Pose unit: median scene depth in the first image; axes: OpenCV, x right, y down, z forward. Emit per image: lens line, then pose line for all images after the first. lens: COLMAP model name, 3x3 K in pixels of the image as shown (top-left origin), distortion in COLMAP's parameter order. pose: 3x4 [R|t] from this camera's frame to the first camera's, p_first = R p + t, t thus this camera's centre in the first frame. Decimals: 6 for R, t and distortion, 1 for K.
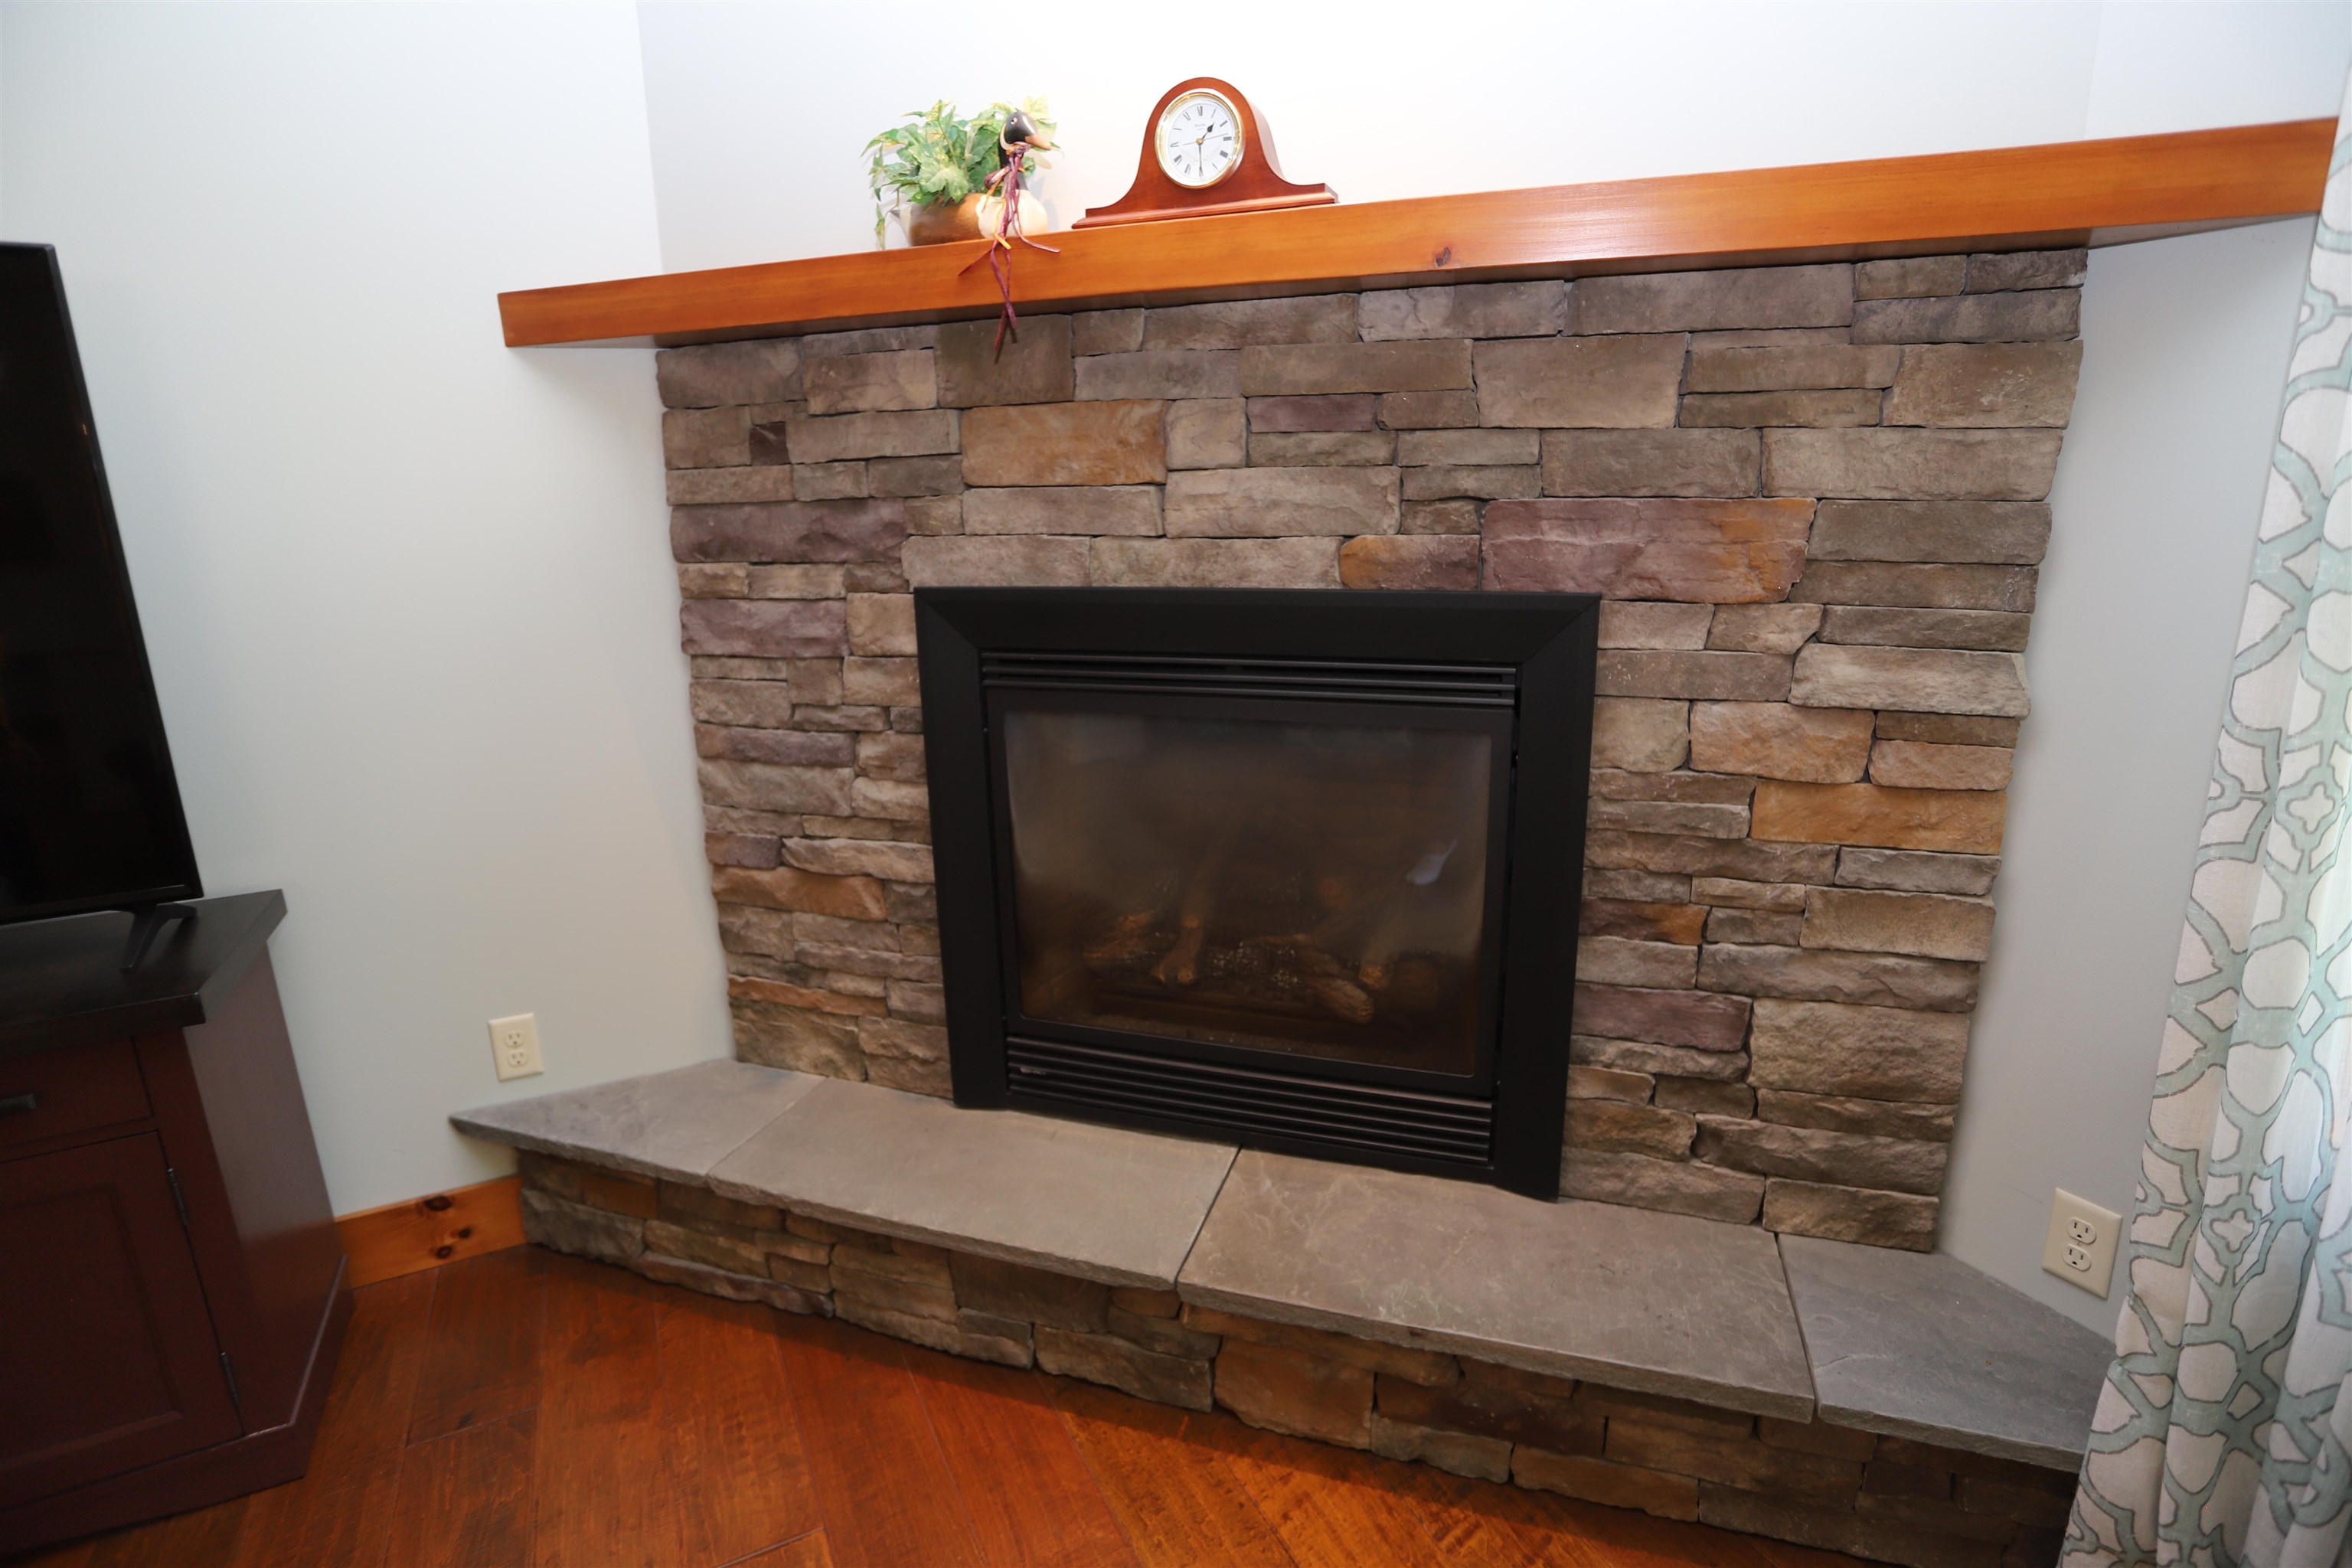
lens RADIAL K [[1142.7, 0, 1181.2], [0, 1142.7, 779.9], [0, 0, 1]] dist [-0.073535, 0.032958]
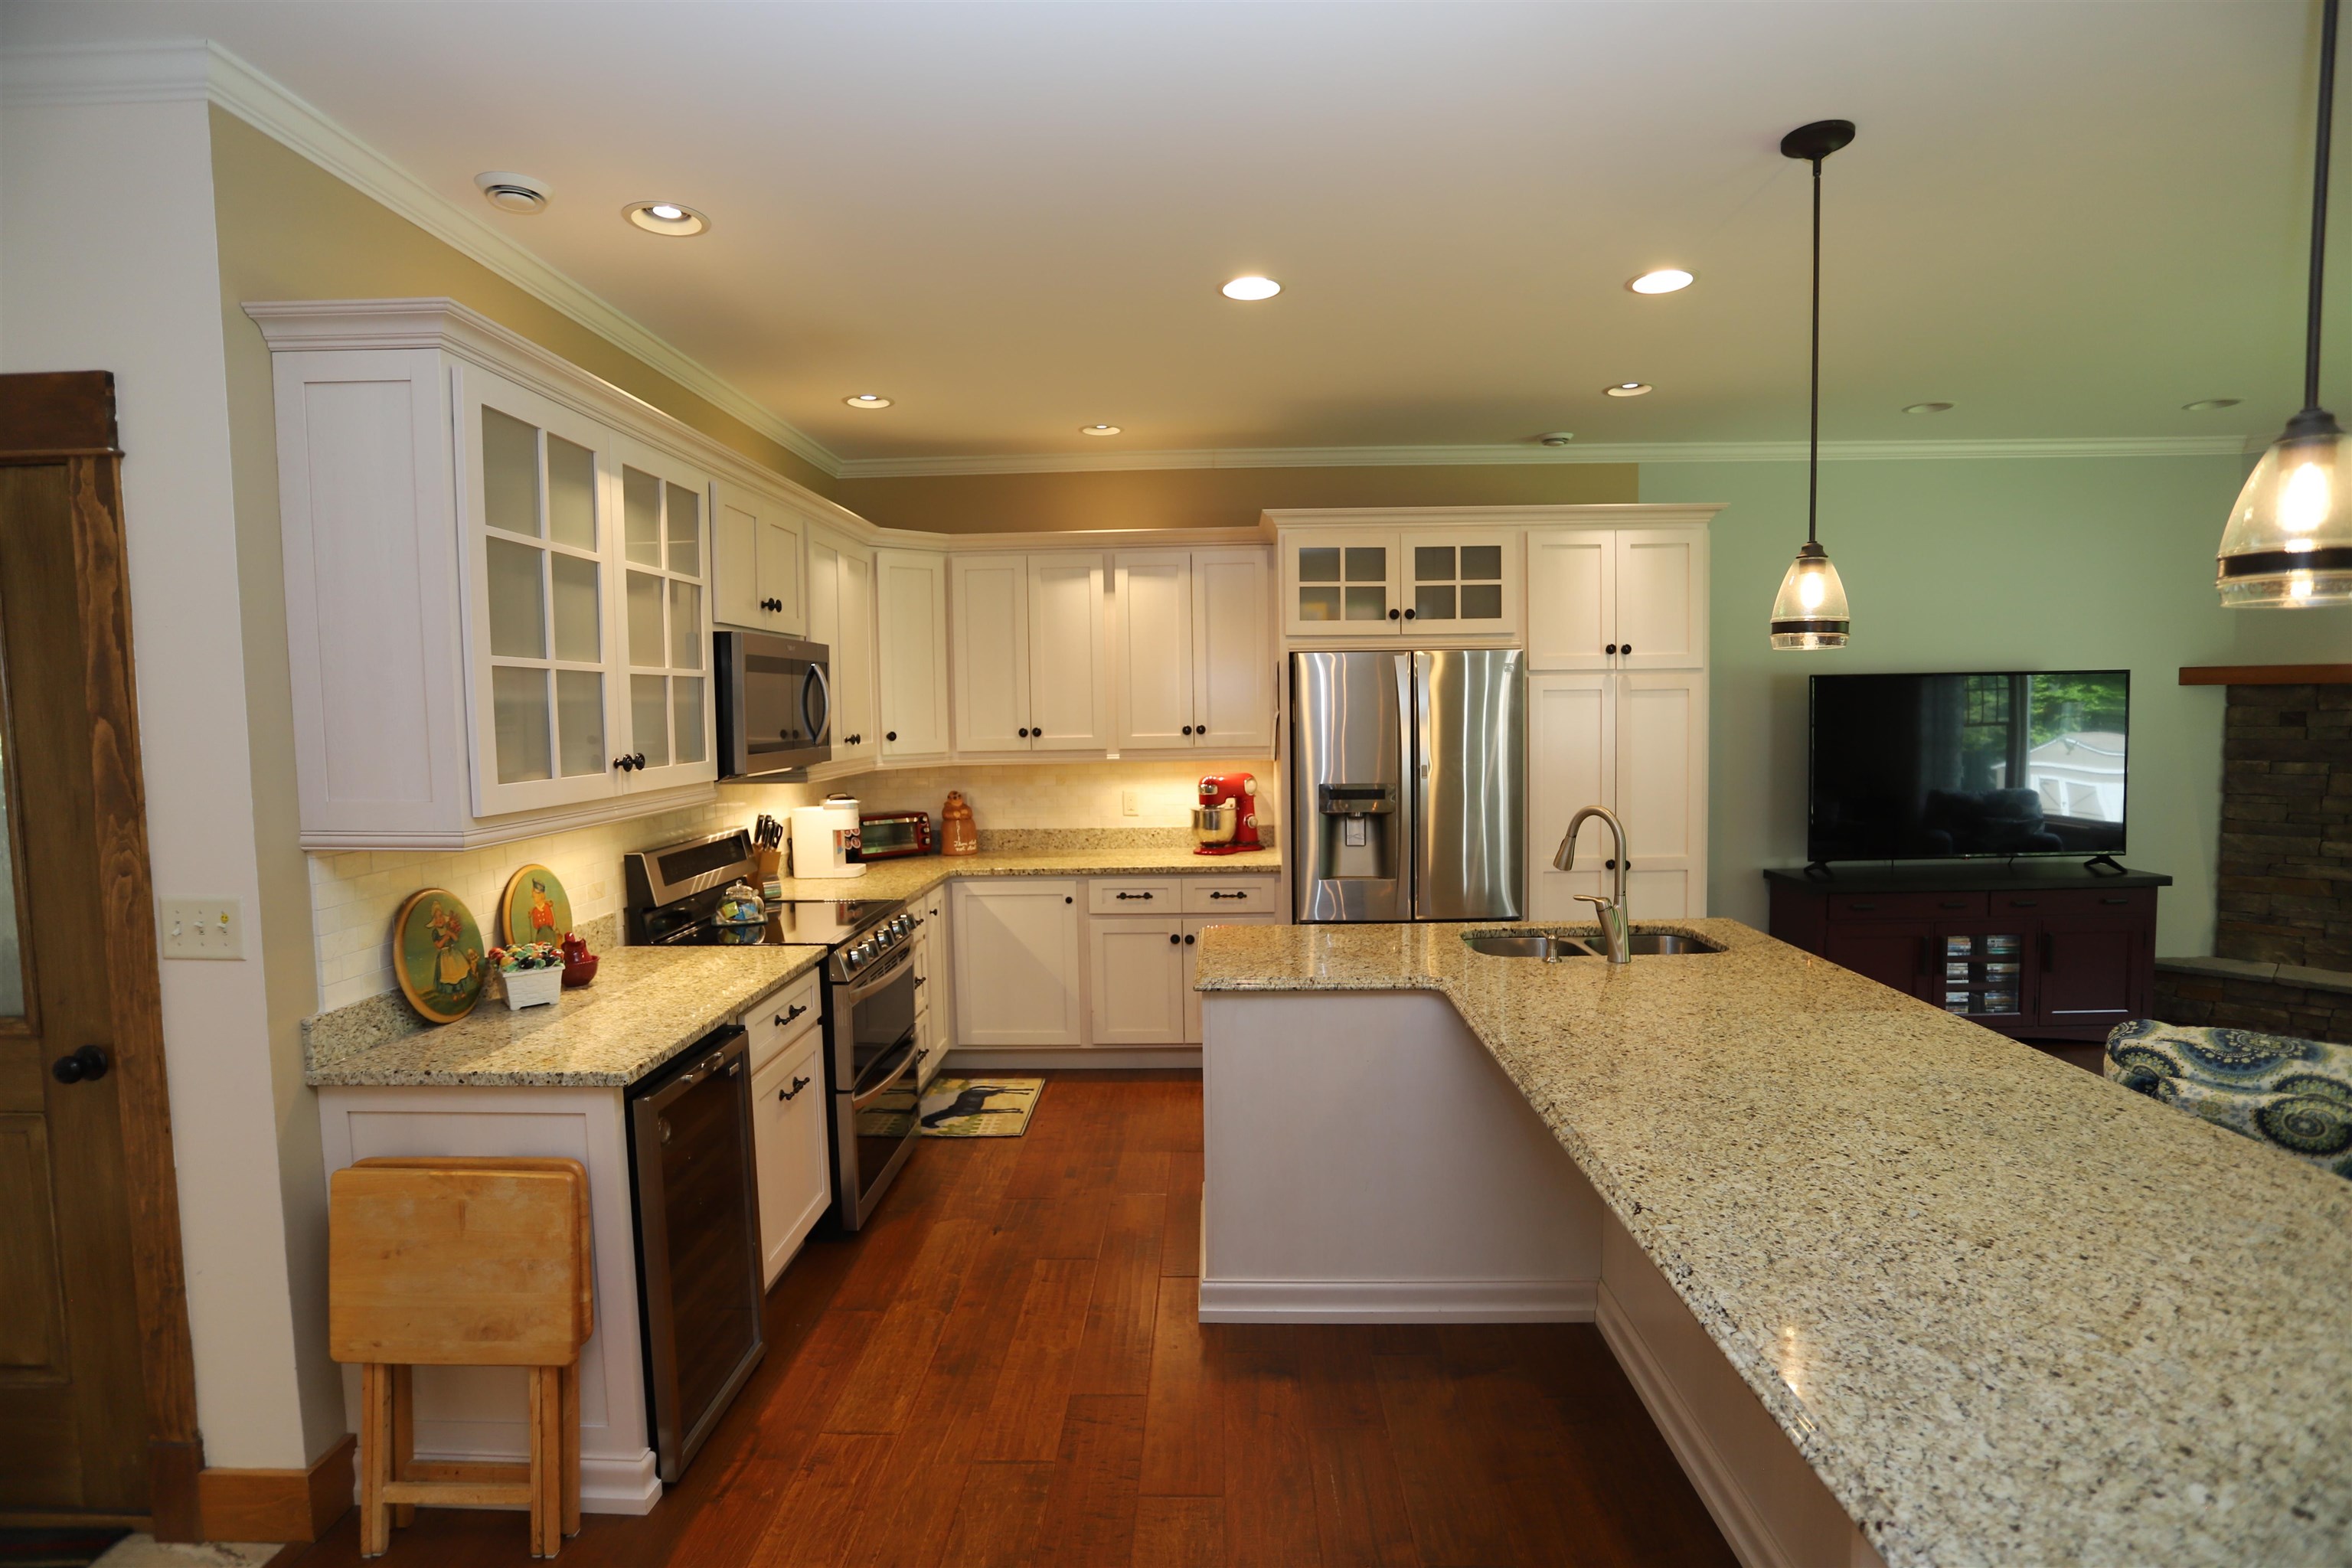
lens RADIAL K [[1142.7, 0, 1181.2], [0, 1142.7, 779.9], [0, 0, 1]] dist [-0.073535, 0.032958]
pose [[0.874142, 0.036610, -0.484288, -1.487474], [-0.123378, 0.981182, -0.148524, 0.611583], [0.469737, 0.189582, 0.862210, -2.687749]]
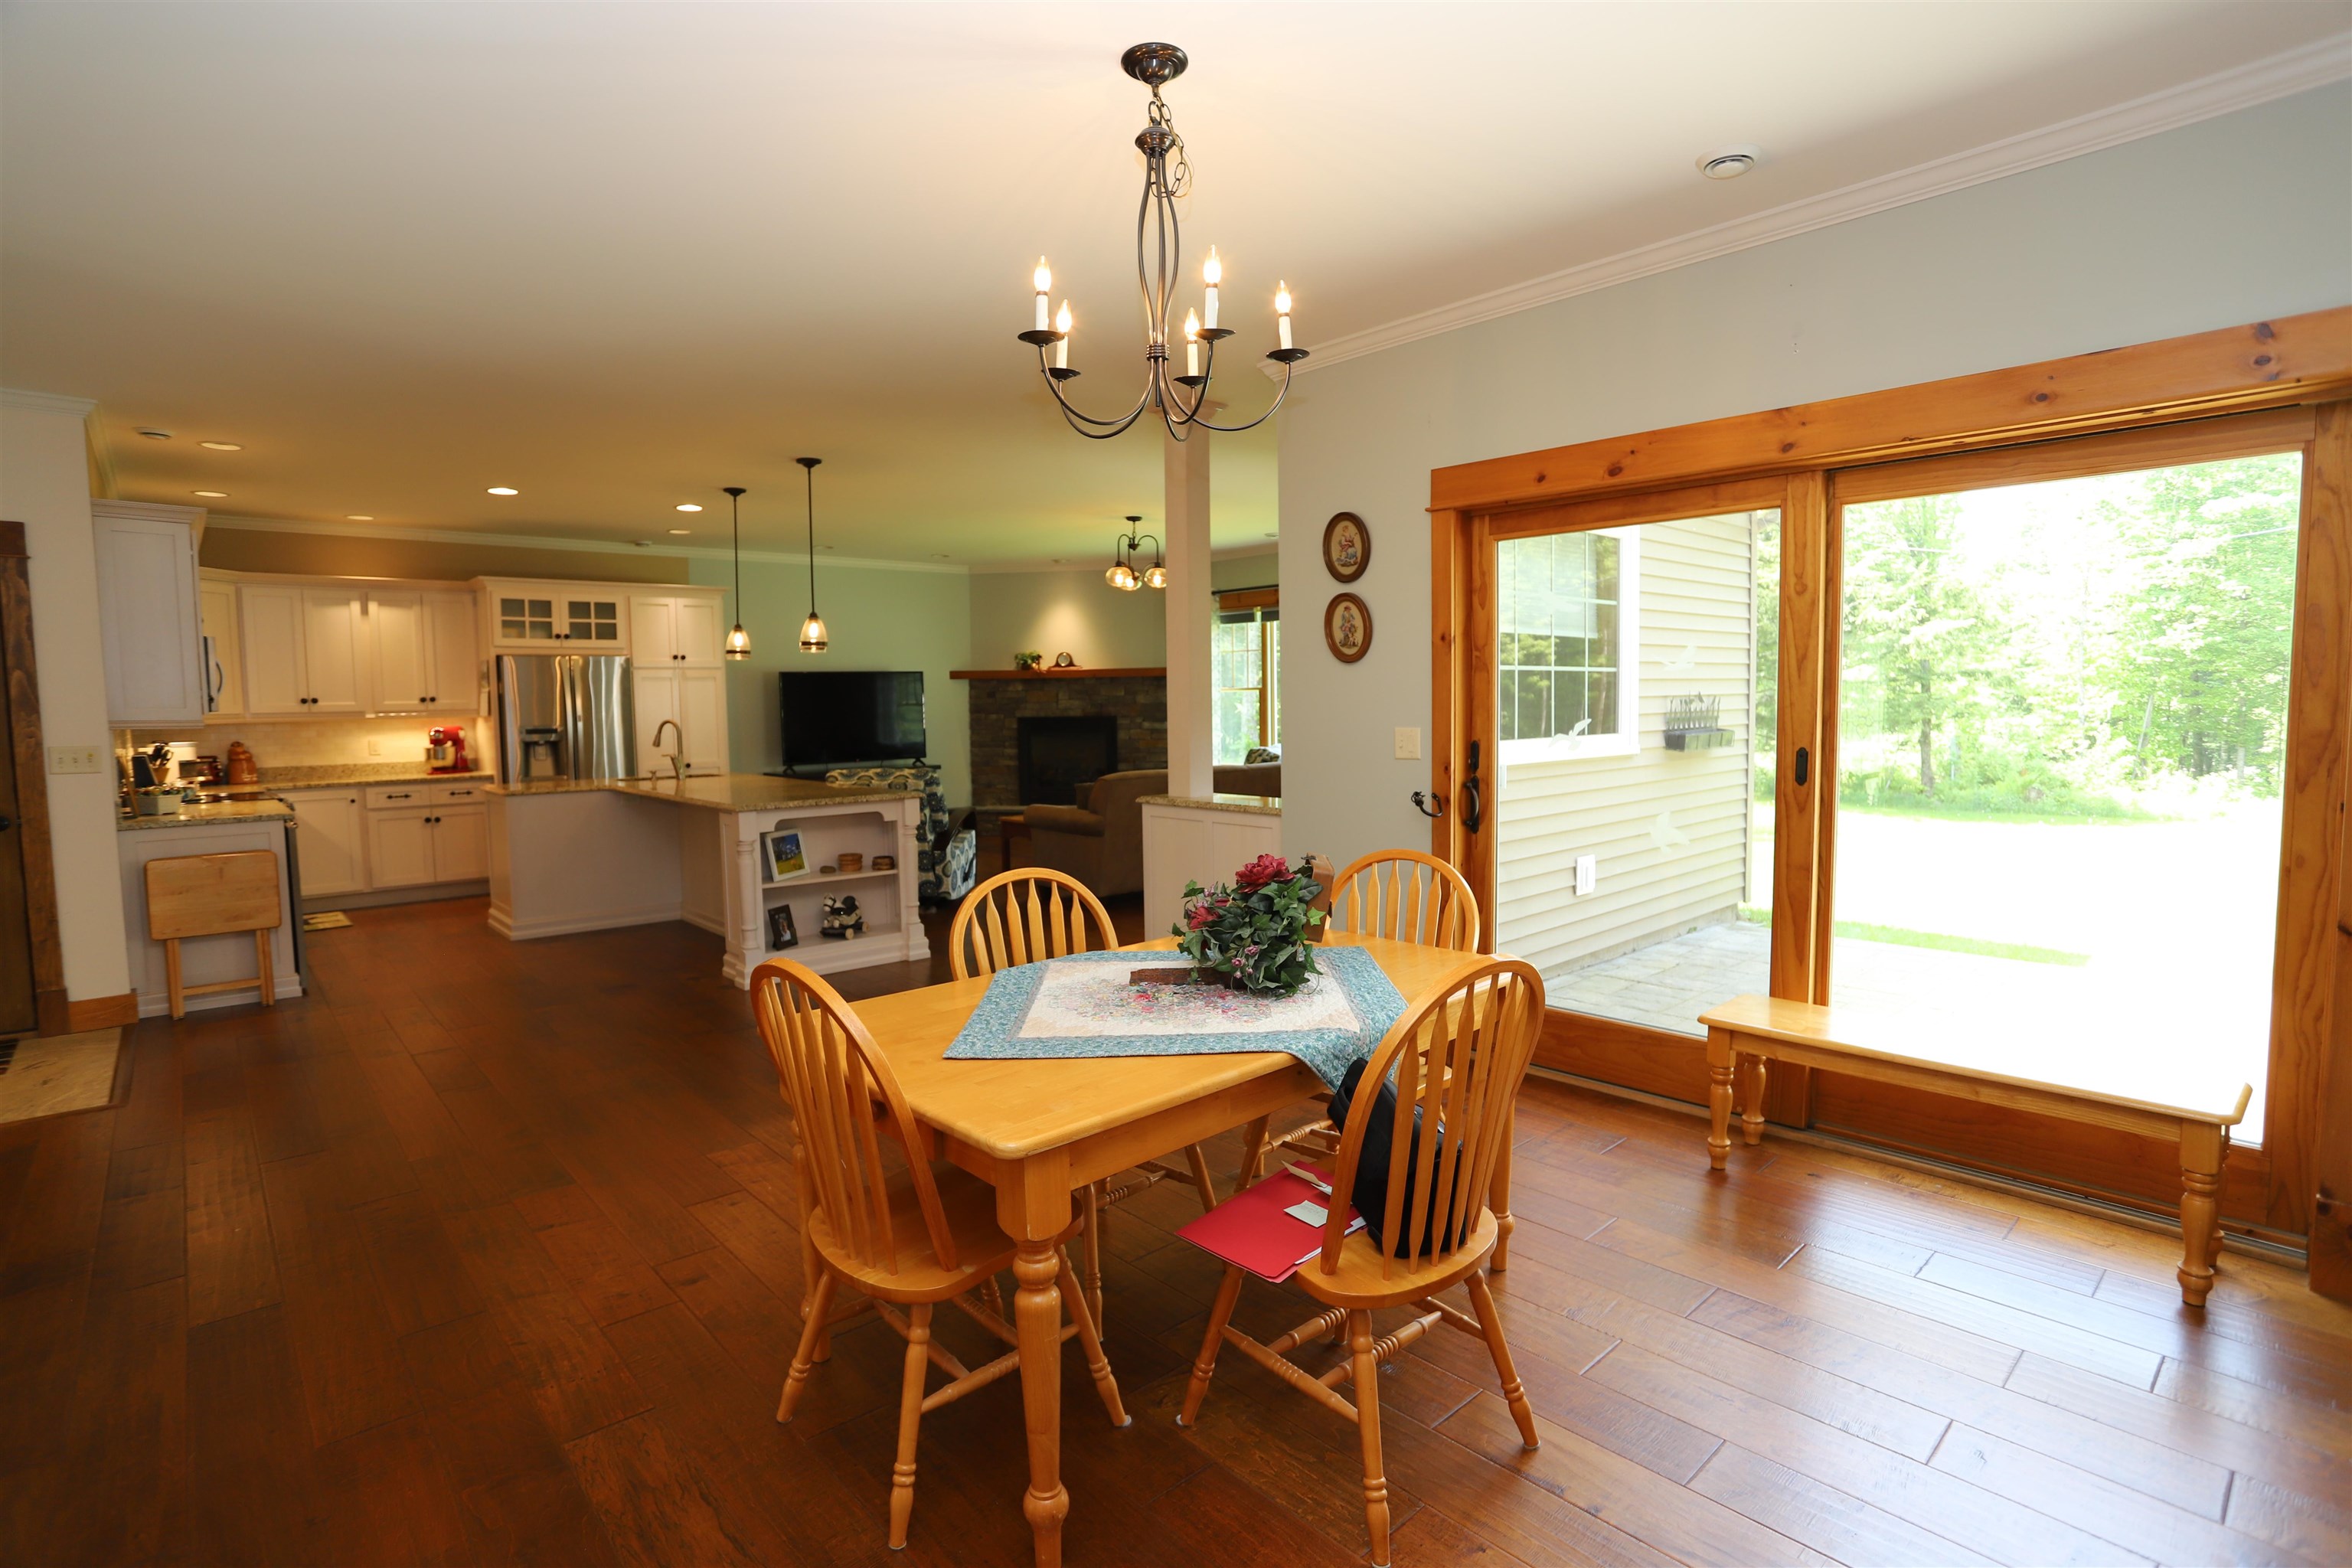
lens RADIAL K [[1142.7, 0, 1181.2], [0, 1142.7, 779.9], [0, 0, 1]] dist [-0.073535, 0.032958]
pose [[0.965906, -0.012663, 0.258585, -1.013575], [0.060886, 0.981900, -0.179348, 1.399962], [-0.251633, 0.188977, 0.949194, -5.324407]]
